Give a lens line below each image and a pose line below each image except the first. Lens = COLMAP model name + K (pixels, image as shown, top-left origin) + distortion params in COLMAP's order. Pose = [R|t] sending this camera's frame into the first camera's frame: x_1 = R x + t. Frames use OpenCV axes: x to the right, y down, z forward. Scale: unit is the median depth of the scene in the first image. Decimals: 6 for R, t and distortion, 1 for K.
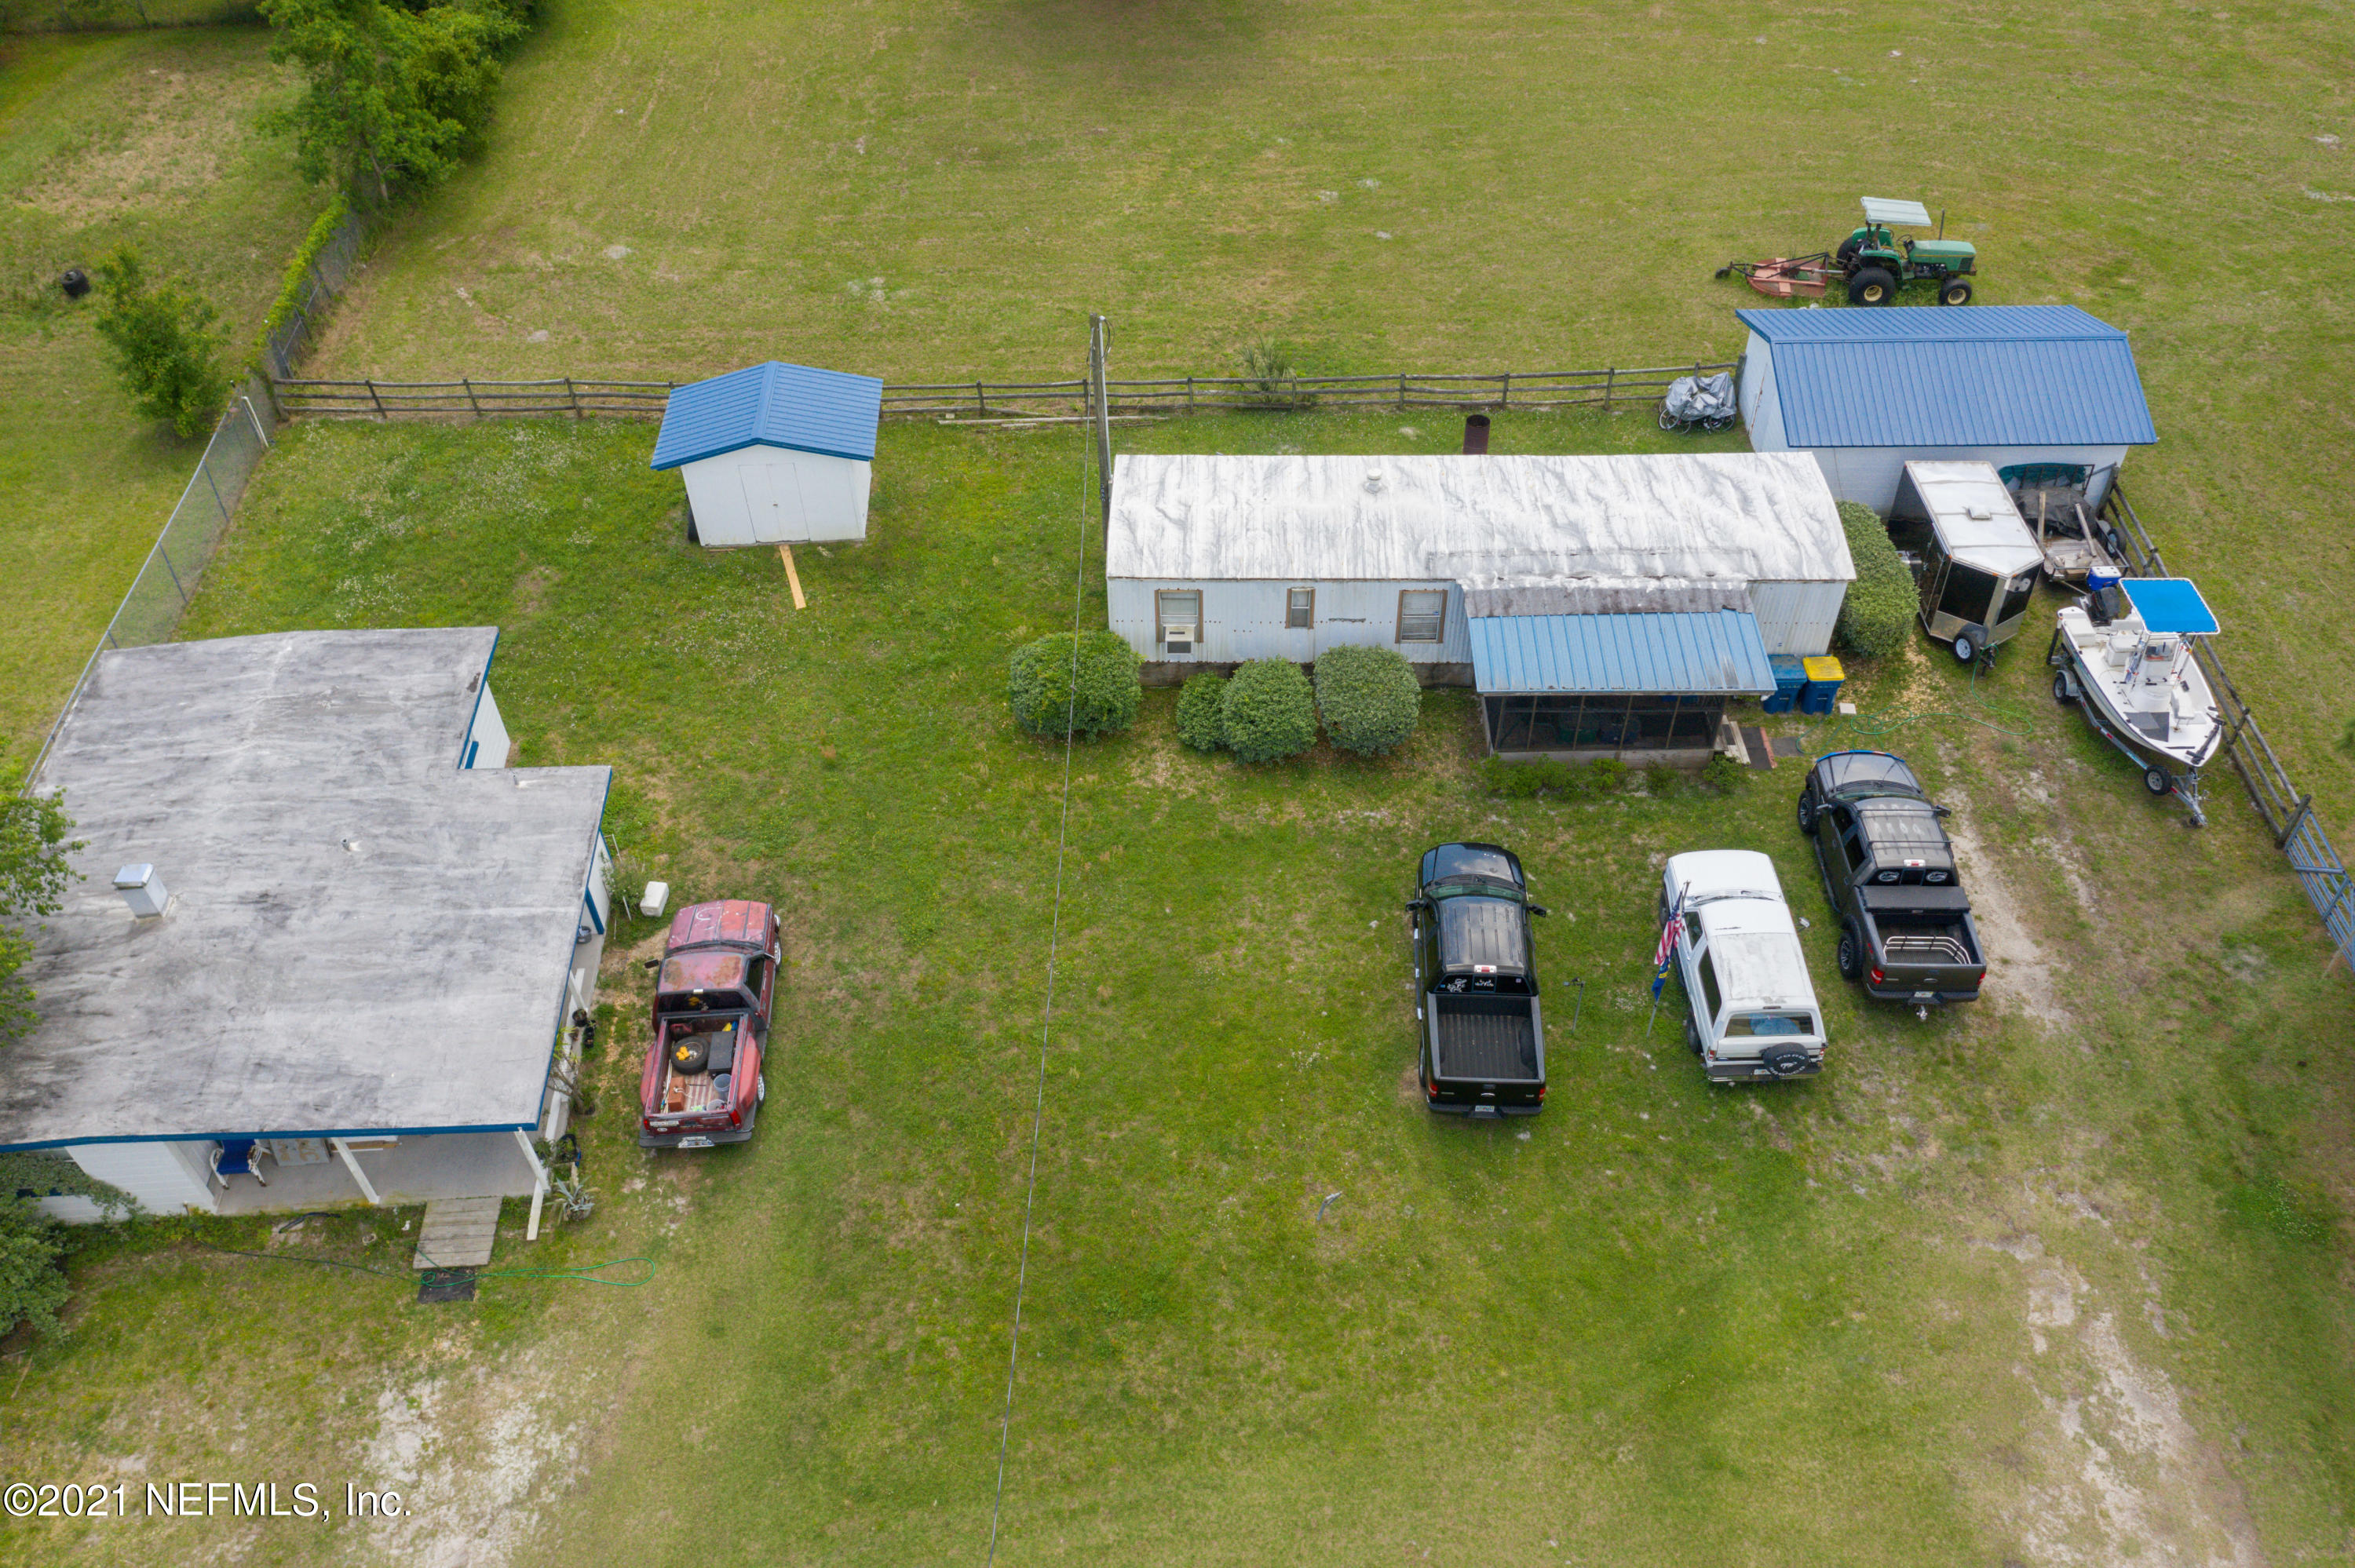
lens RADIAL K [[1855.3, 0, 1185.9], [0, 1855.3, 780.0], [0, 0, 1]] dist [-0.016238, 0.009471]
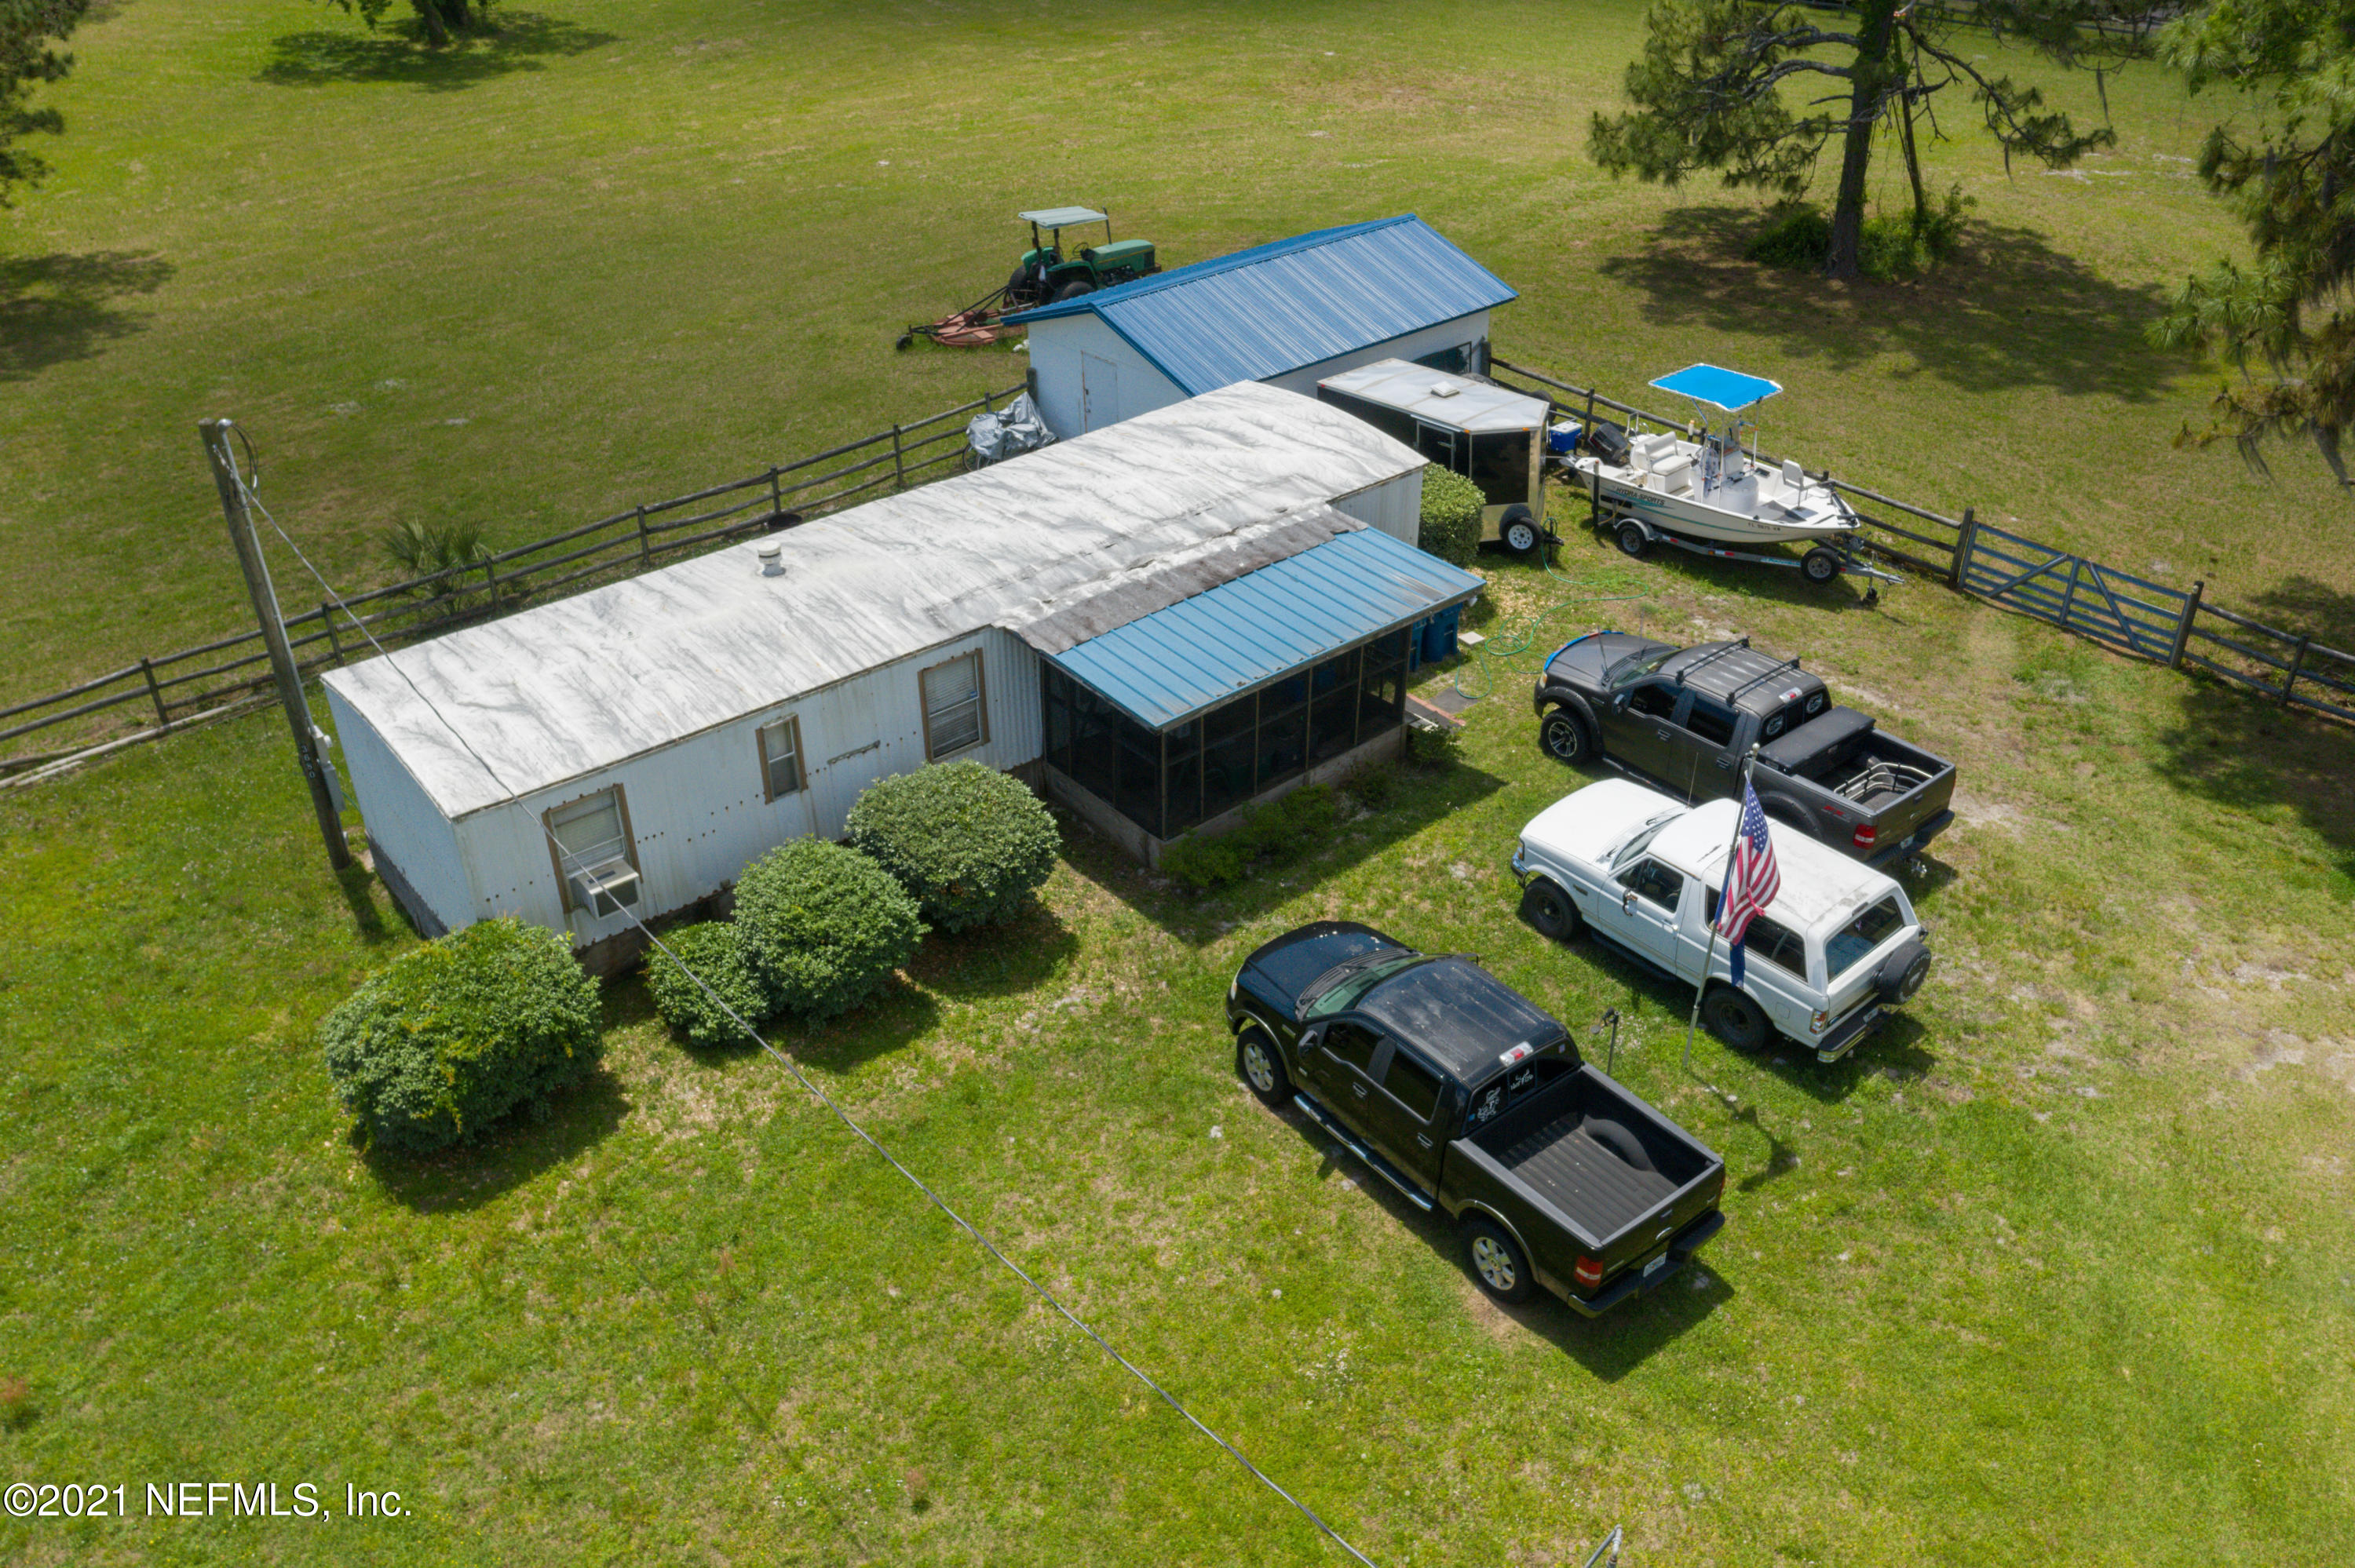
lens RADIAL K [[1876.9, 0, 1187.9], [0, 1876.9, 782.9], [0, 0, 1]] dist [-0.013879, 0.006153]
pose [[0.759583, -0.344091, 0.551938, -0.180445], [0.460581, 0.883737, -0.082914, 0.024832], [-0.459238, 0.317192, 0.829753, 0.463359]]
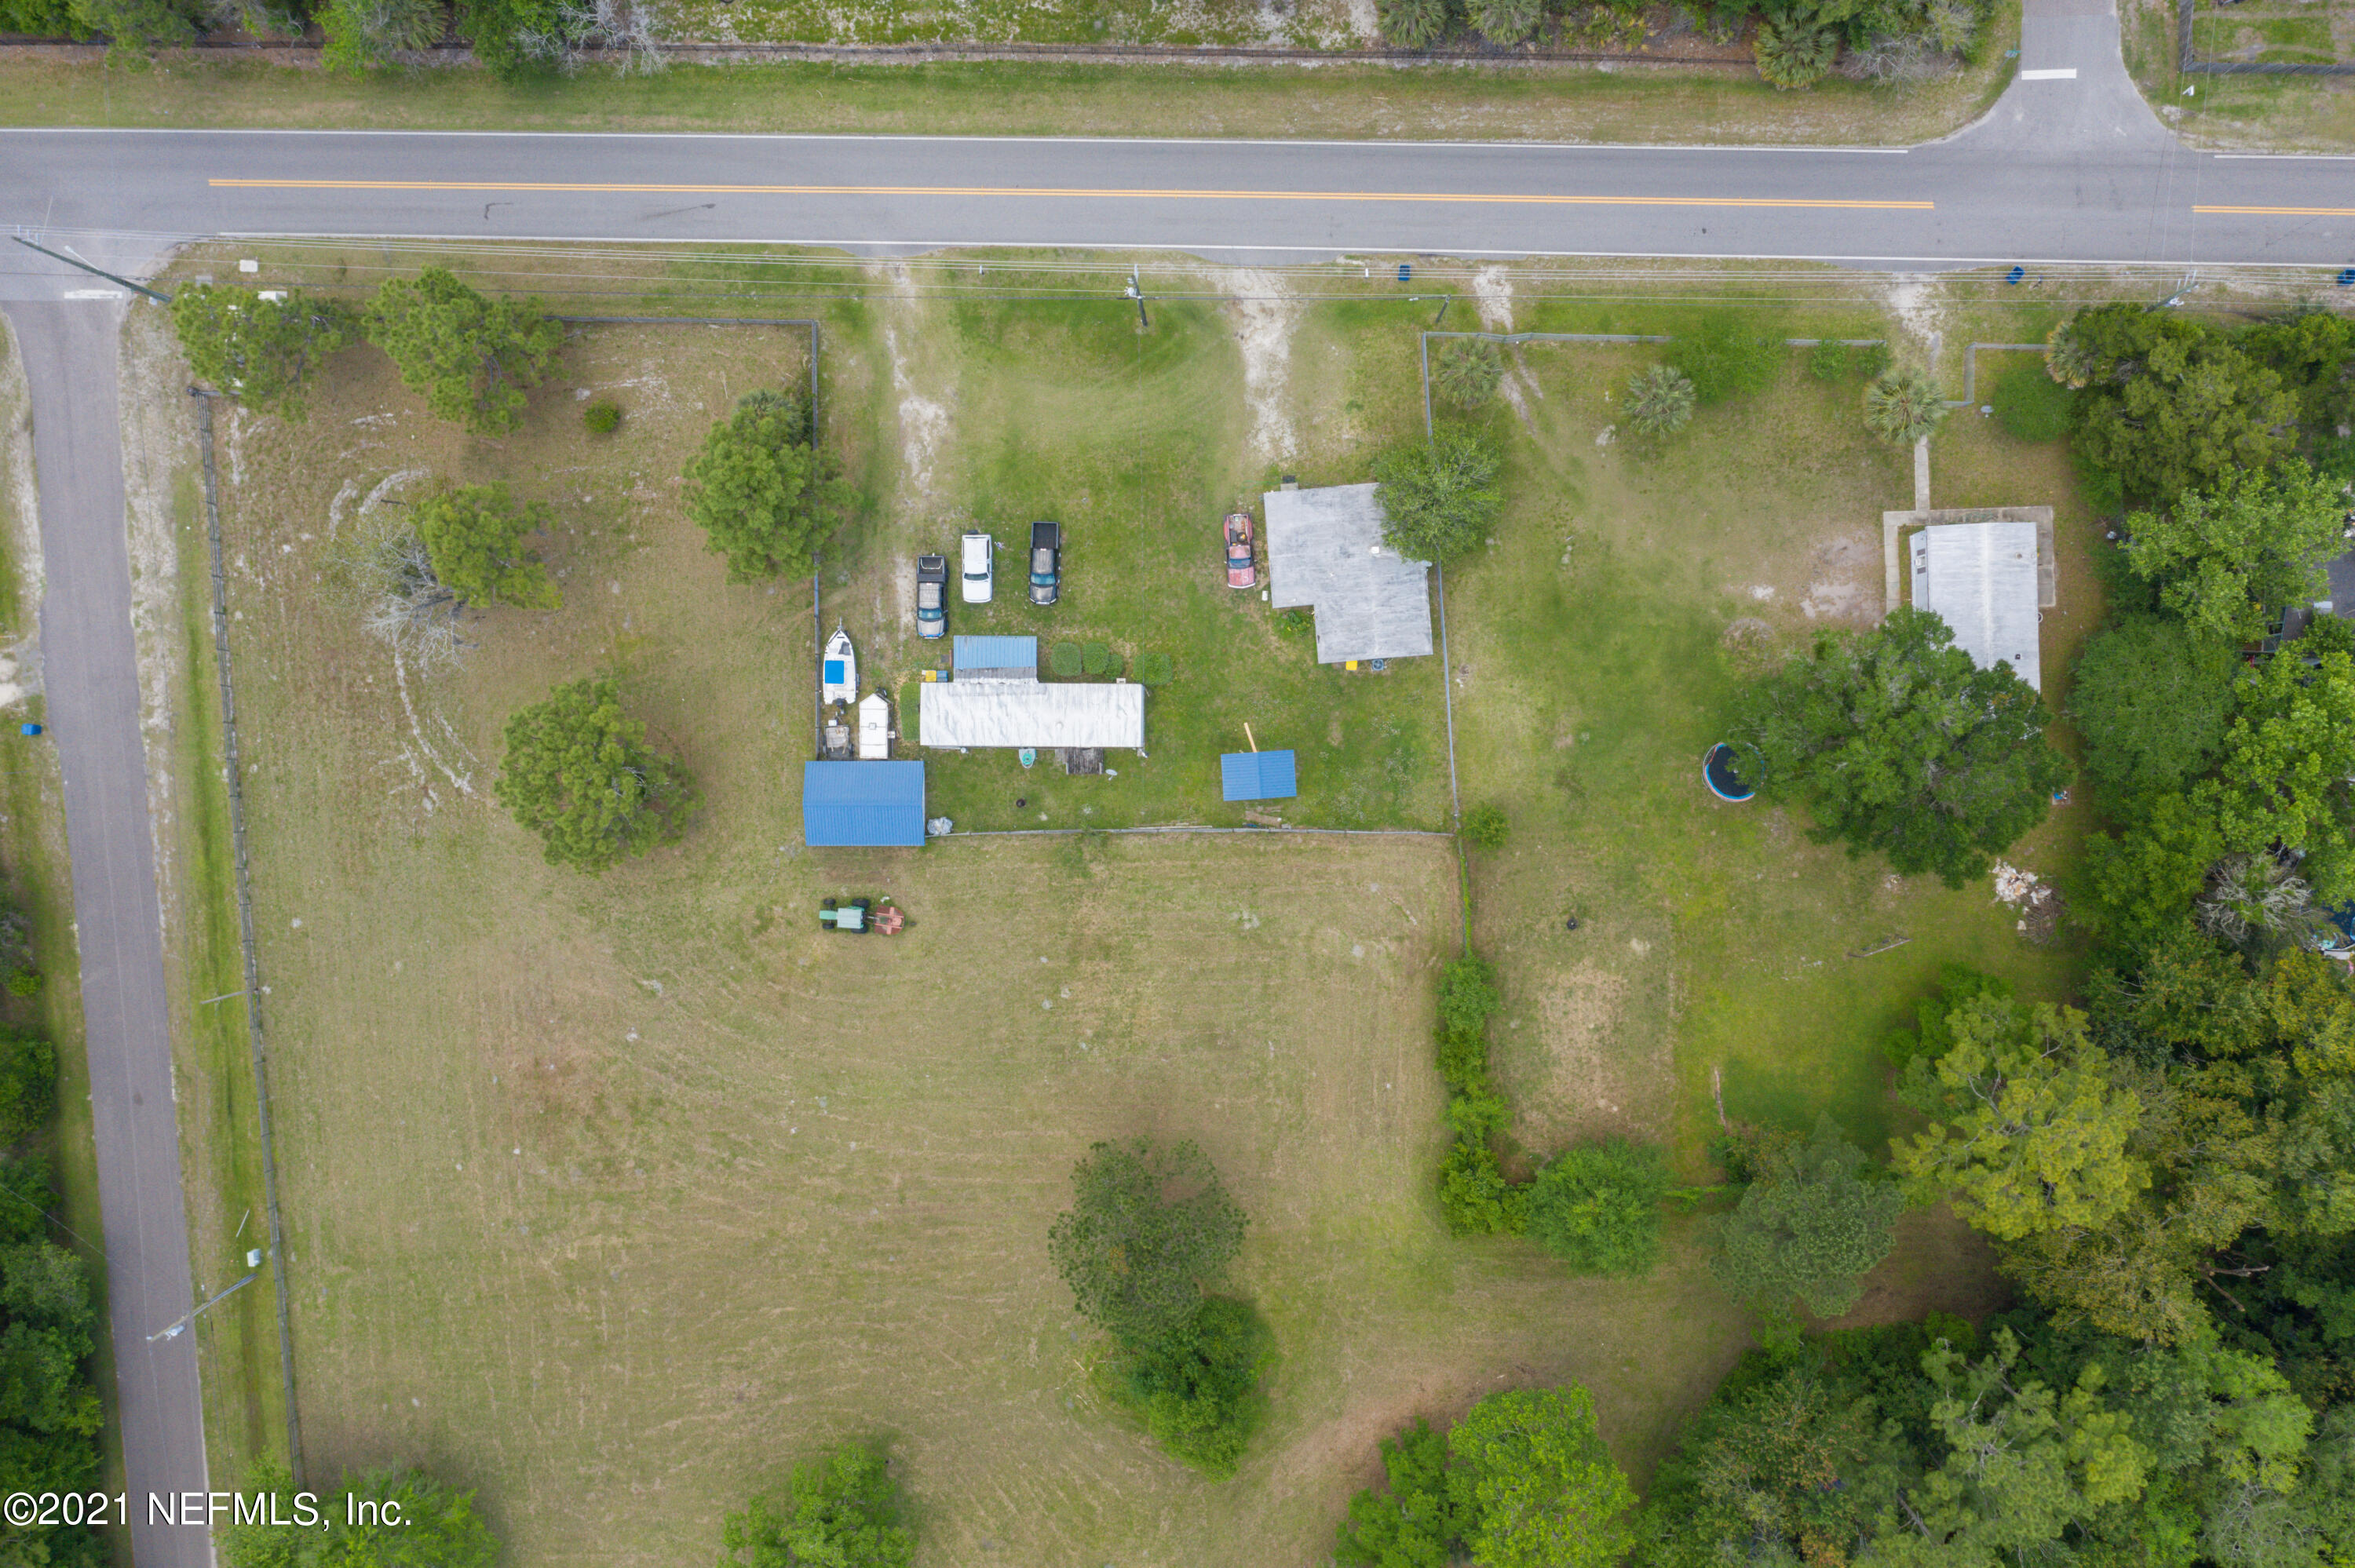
lens RADIAL K [[1852.5, 0, 1186.8], [0, 1852.5, 784.5], [0, 0, 1]] dist [-0.016300, 0.006178]
pose [[-0.998828, 0.011661, 0.046983, -0.288701], [0.024530, -0.714798, 0.698901, -2.660244], [0.041733, 0.699234, 0.713674, -1.304571]]
